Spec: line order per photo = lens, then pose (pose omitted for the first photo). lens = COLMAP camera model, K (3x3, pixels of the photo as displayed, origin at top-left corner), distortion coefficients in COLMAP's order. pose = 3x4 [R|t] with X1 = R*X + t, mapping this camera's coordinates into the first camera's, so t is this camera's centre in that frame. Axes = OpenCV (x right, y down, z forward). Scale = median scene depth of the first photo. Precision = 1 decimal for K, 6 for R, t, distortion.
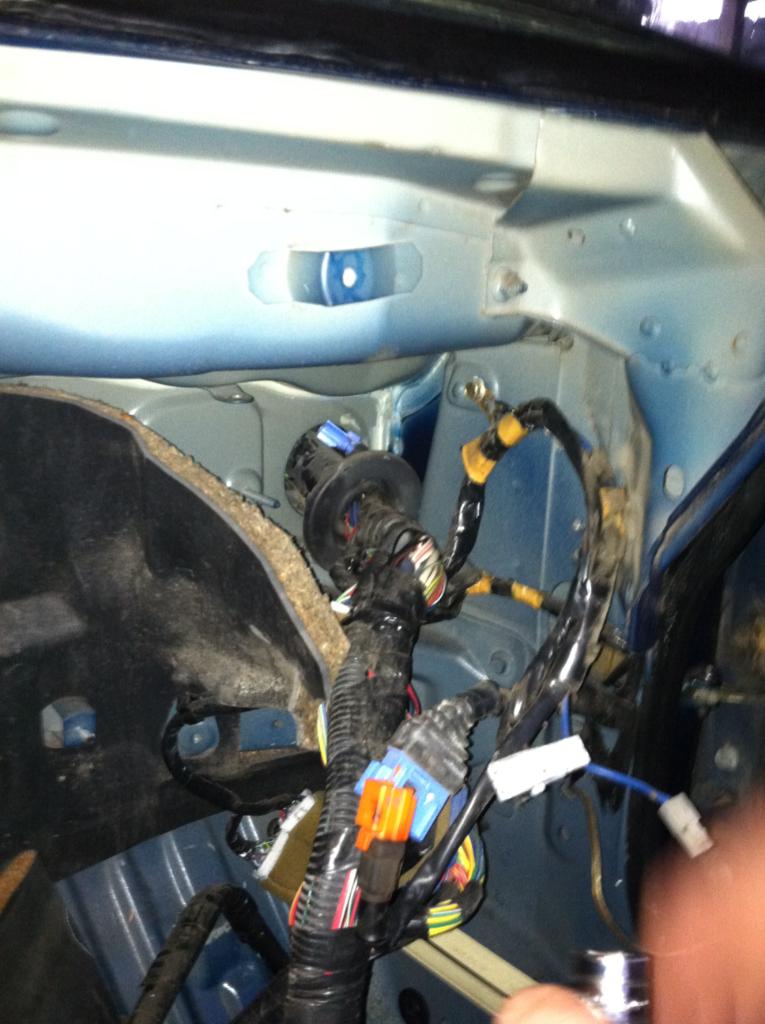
lens RADIAL K [[953.2, 0, 382.5], [0, 953.2, 512.0], [0, 0, 1]] dist [0.011715, -0.152512]
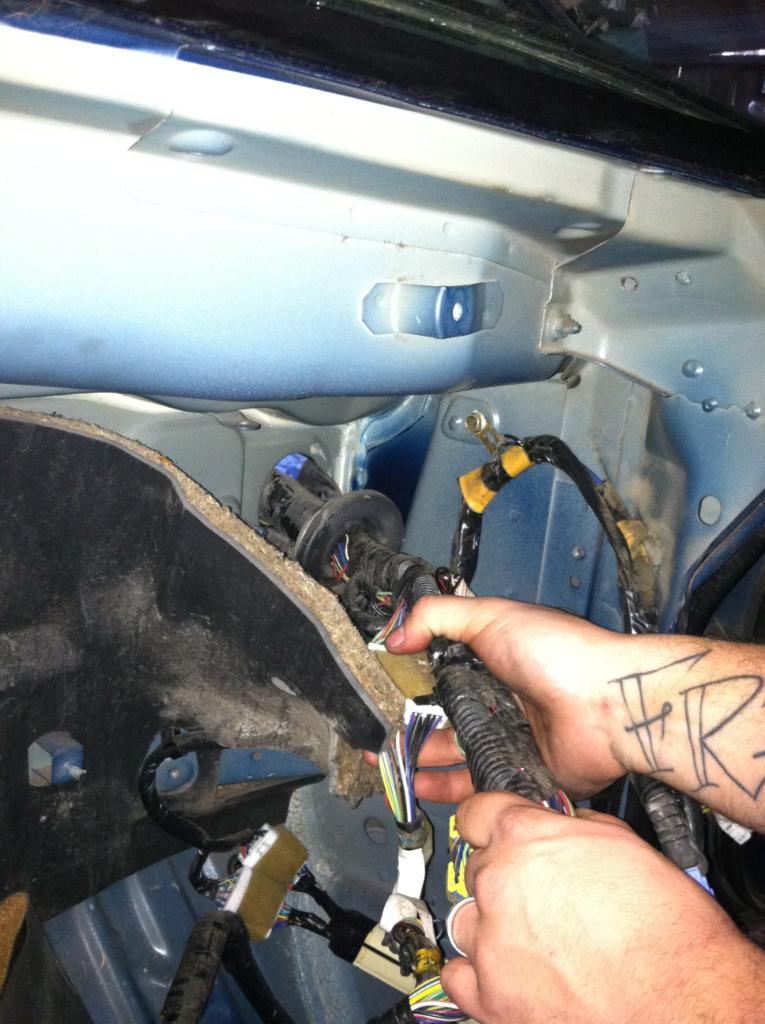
lens RADIAL K [[965.8, 0, 382.5], [0, 965.8, 512.0], [0, 0, 1]] dist [0.002128, -0.174759]
pose [[0.985072, 0.009677, 0.171868, -0.174354], [-0.003302, 0.999297, -0.037341, 0.008214], [-0.172108, 0.036216, 0.984412, -0.014011]]
